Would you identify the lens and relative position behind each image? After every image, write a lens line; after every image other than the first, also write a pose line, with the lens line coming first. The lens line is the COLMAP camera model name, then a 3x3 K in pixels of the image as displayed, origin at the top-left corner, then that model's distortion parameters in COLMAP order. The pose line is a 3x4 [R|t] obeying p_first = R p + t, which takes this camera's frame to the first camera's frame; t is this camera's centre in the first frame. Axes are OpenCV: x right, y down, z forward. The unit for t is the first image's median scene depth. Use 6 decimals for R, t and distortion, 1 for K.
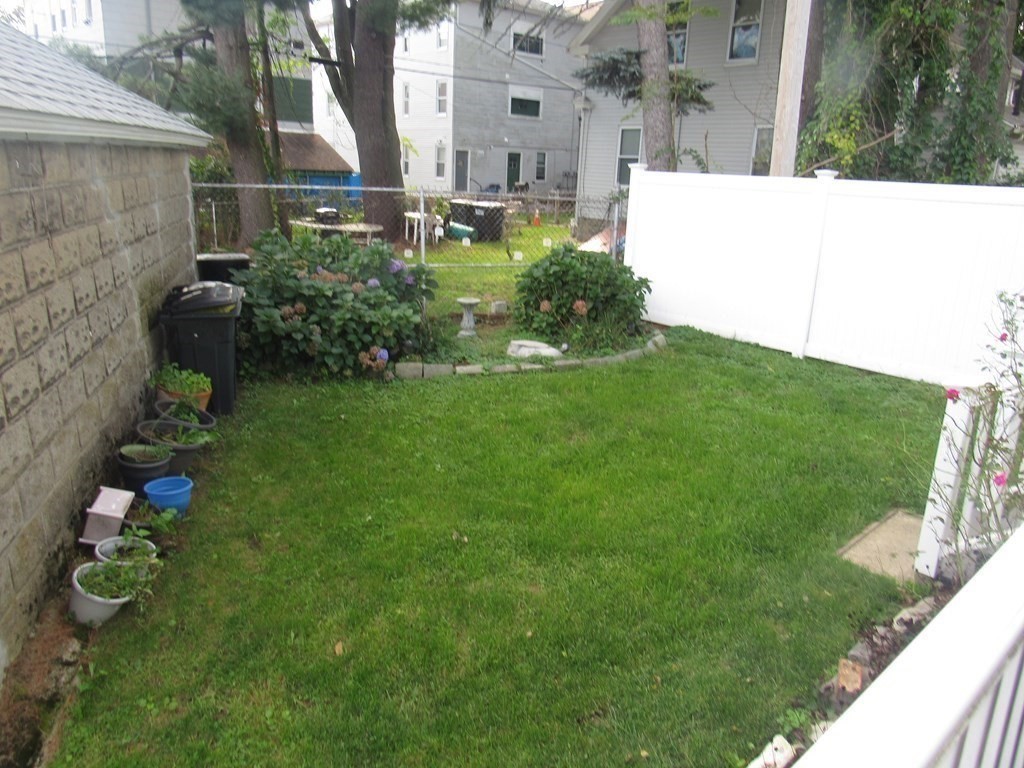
lens RADIAL K [[724.6, 0, 512.0], [0, 724.6, 384.0], [0, 0, 1]] dist [-0.052333, 0.036403]
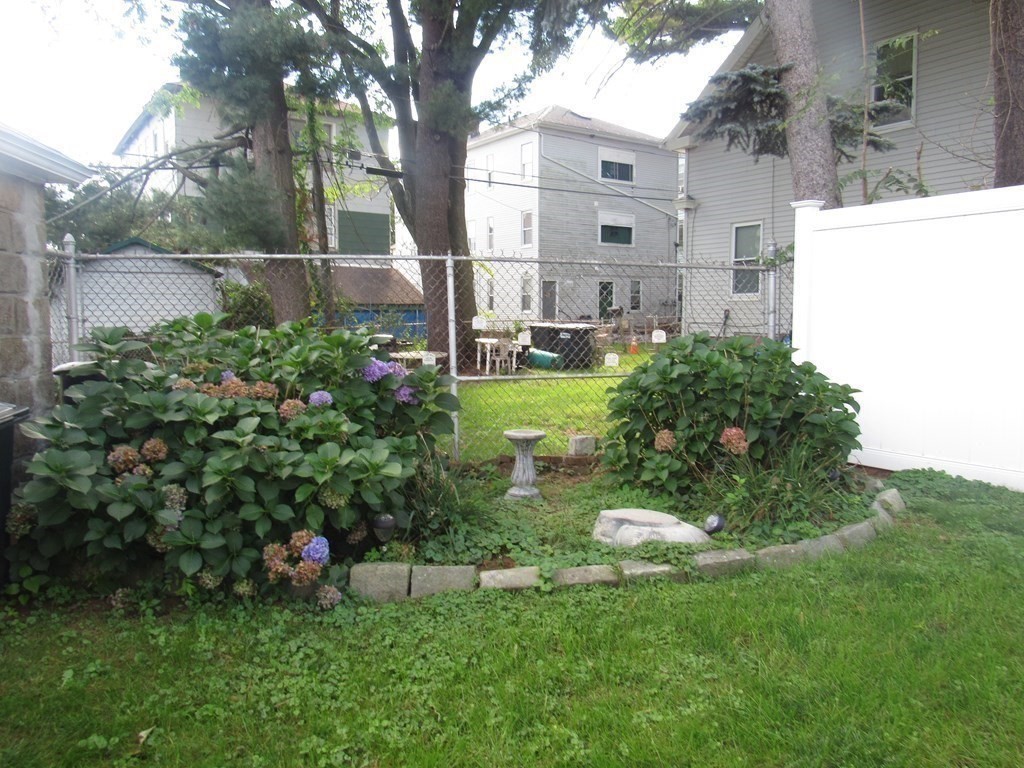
lens RADIAL K [[724.6, 0, 512.0], [0, 724.6, 384.0], [0, 0, 1]] dist [-0.052333, 0.036403]
pose [[0.990880, -0.030772, -0.131183, 0.005596], [0.004431, 0.980488, -0.196527, -0.044518], [0.134671, 0.194153, 0.971683, 0.467746]]
